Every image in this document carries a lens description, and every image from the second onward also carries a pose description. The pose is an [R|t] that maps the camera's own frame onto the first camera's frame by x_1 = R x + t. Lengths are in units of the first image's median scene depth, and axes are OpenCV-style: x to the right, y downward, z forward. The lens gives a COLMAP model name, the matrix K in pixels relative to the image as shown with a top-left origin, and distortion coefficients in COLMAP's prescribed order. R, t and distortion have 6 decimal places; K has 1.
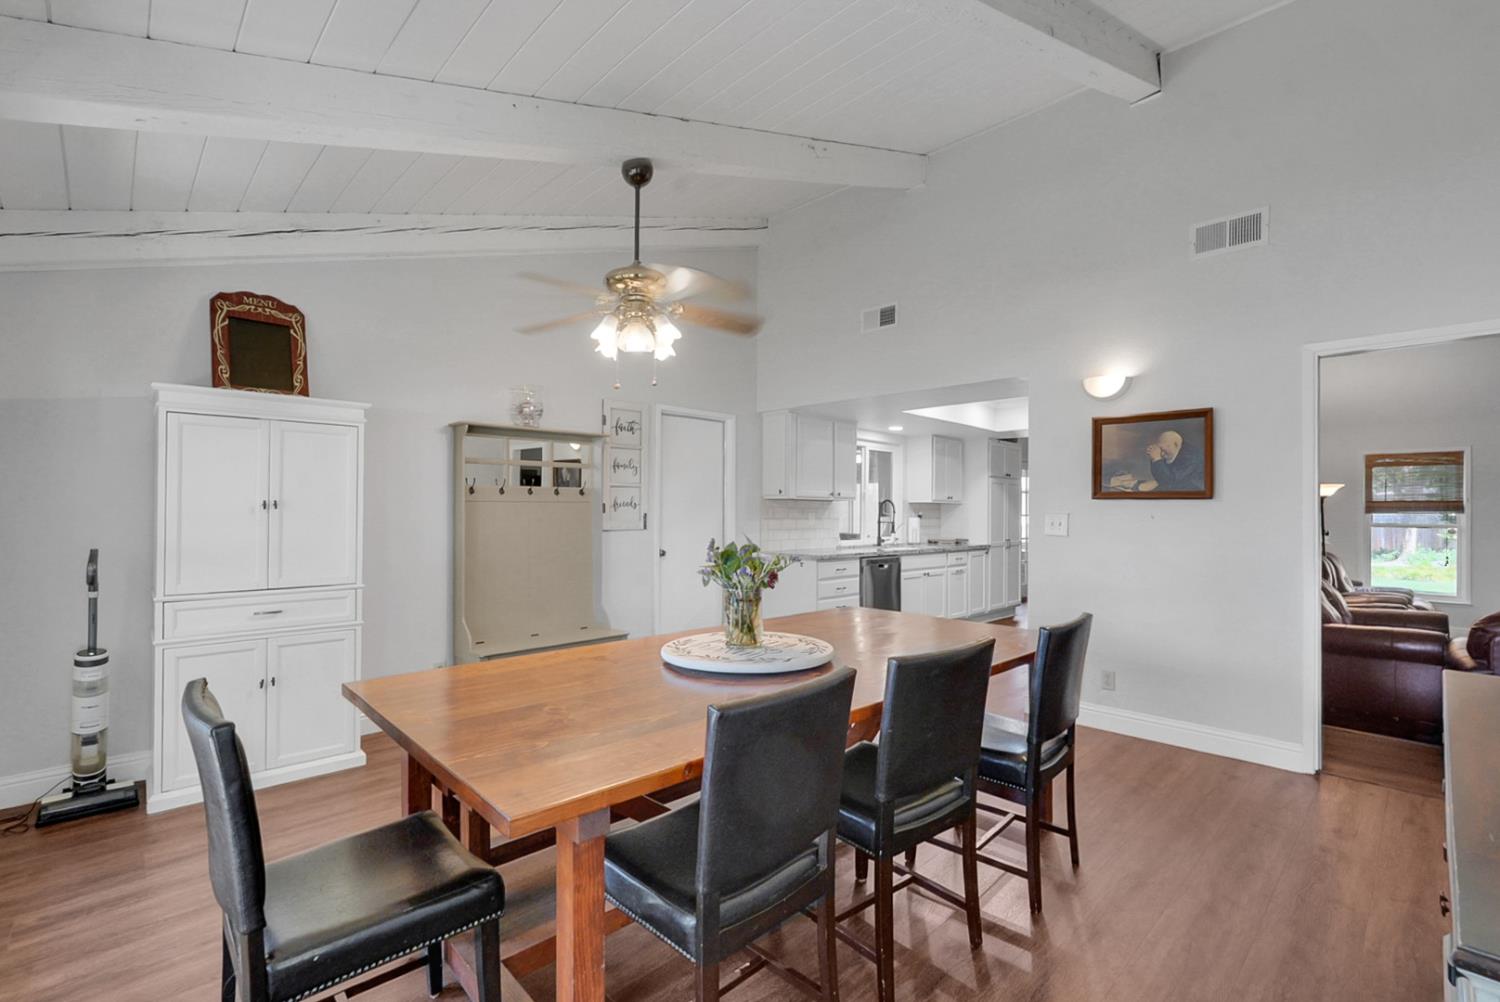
lens RADIAL K [[666.3, 0, 744.1], [0, 666.3, 498.8], [0, 0, 1]] dist [-0.000898, 0.000235]
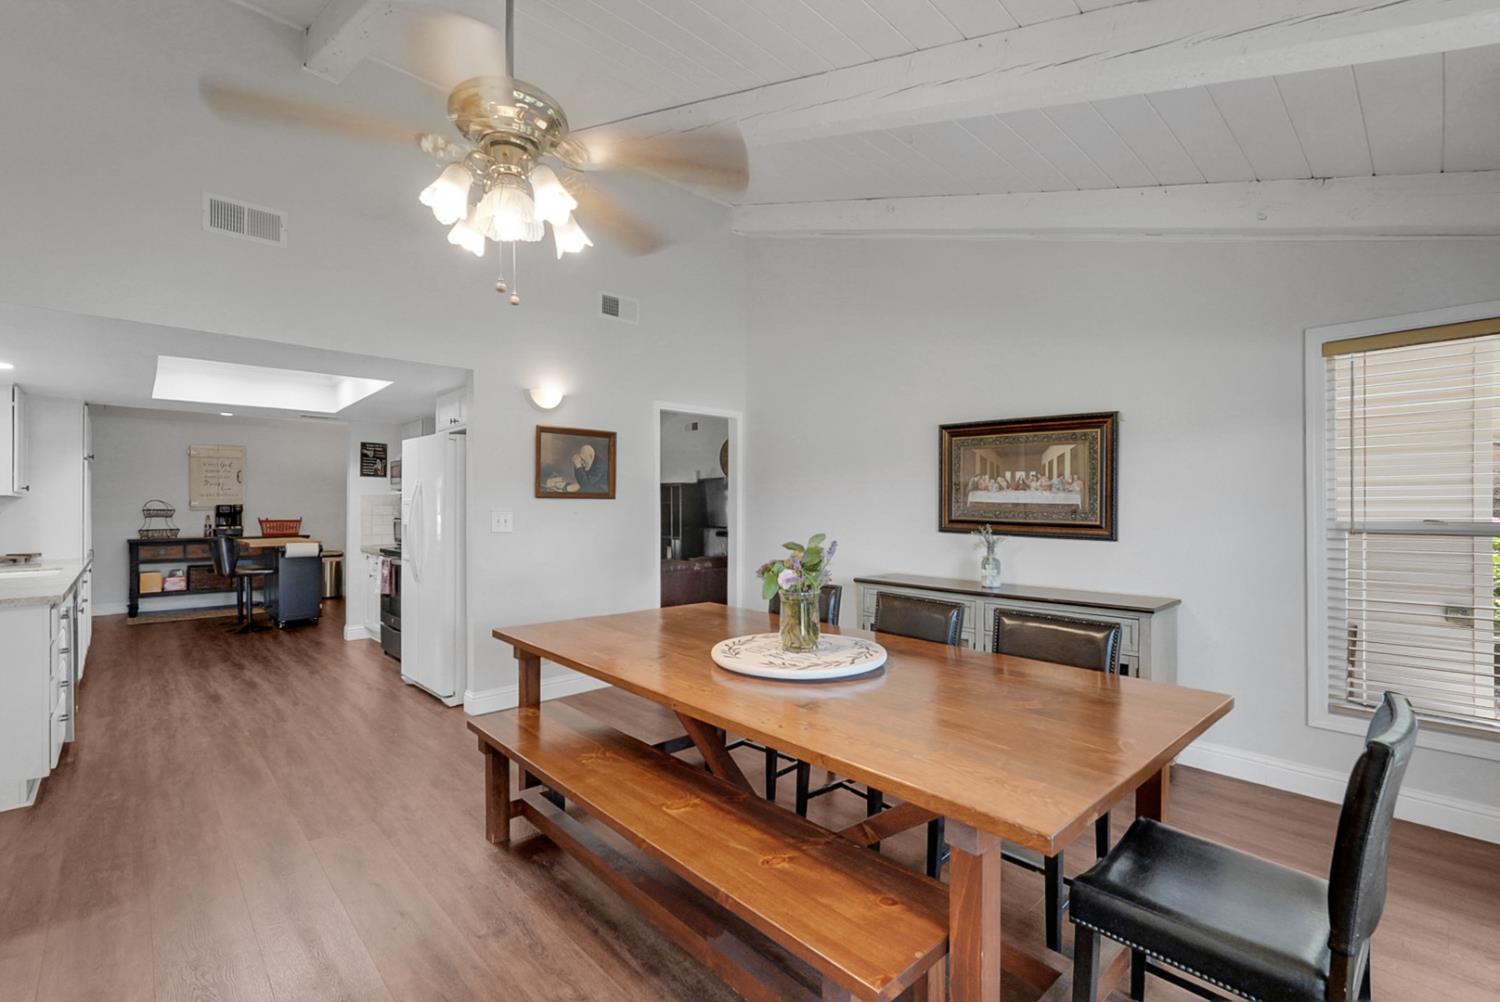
lens RADIAL K [[666.3, 0, 744.1], [0, 666.3, 498.8], [0, 0, 1]] dist [-0.000898, 0.000235]
pose [[0.032331, 0.002235, 0.999475, -0.312769], [-0.014015, 0.999900, -0.001783, -0.000213], [-0.999379, -0.013950, 0.032359, 0.330566]]
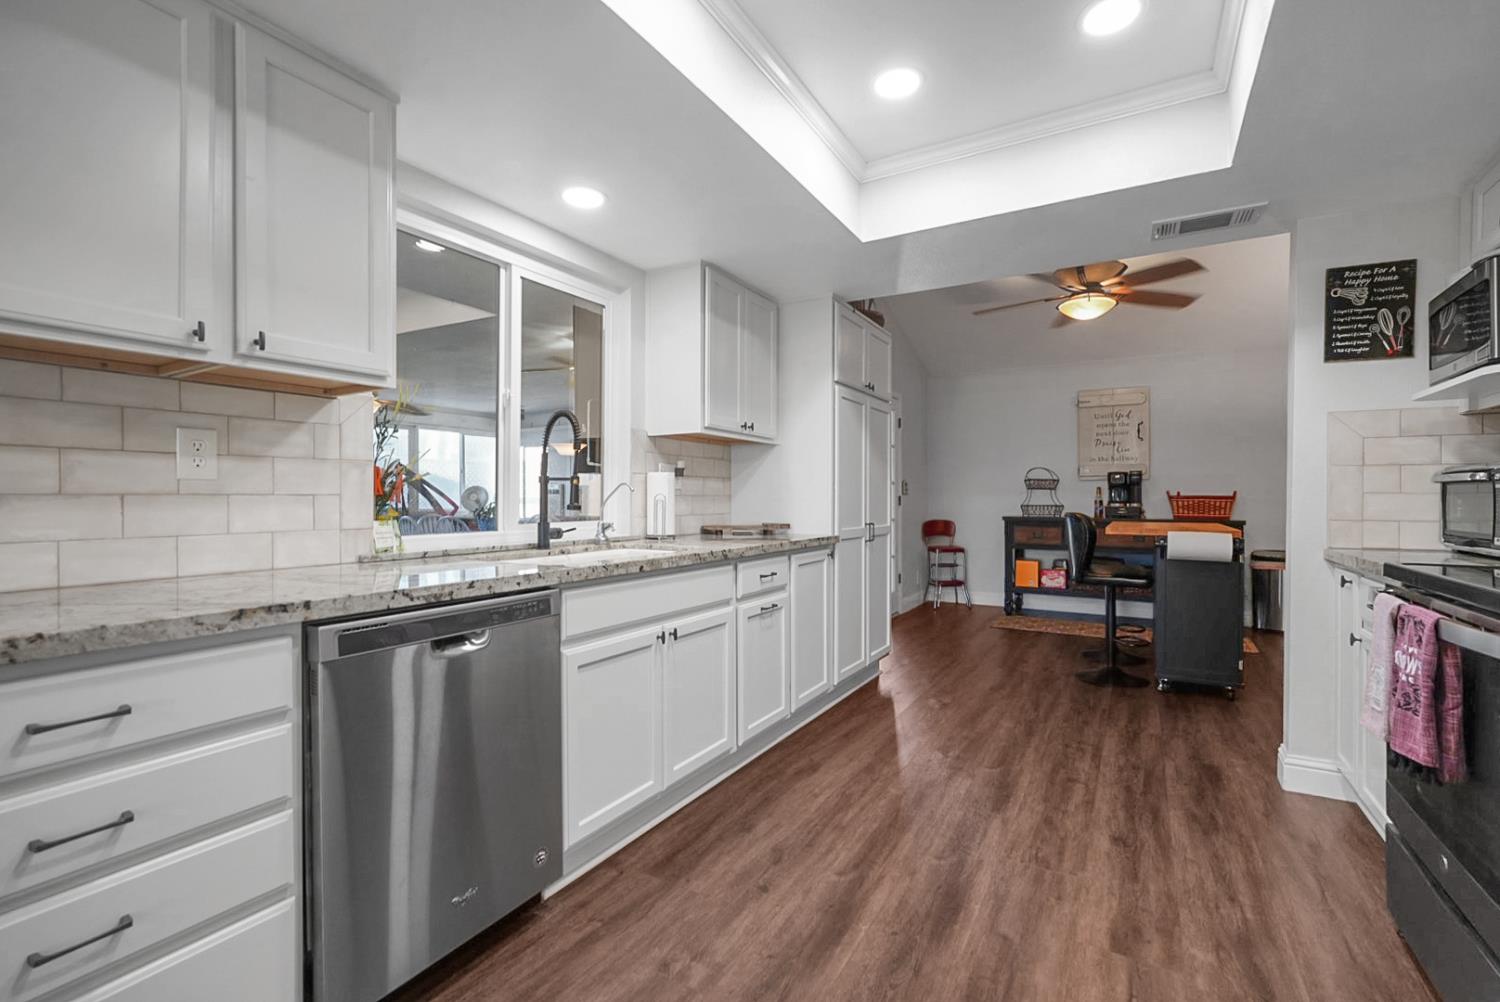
lens RADIAL K [[666.3, 0, 744.1], [0, 666.3, 498.8], [0, 0, 1]] dist [-0.000898, 0.000235]
pose [[0.966398, -0.008065, 0.256925, 0.211619], [0.002719, 0.999772, 0.021157, 0.037572], [-0.257037, -0.019747, 0.966200, 0.634686]]
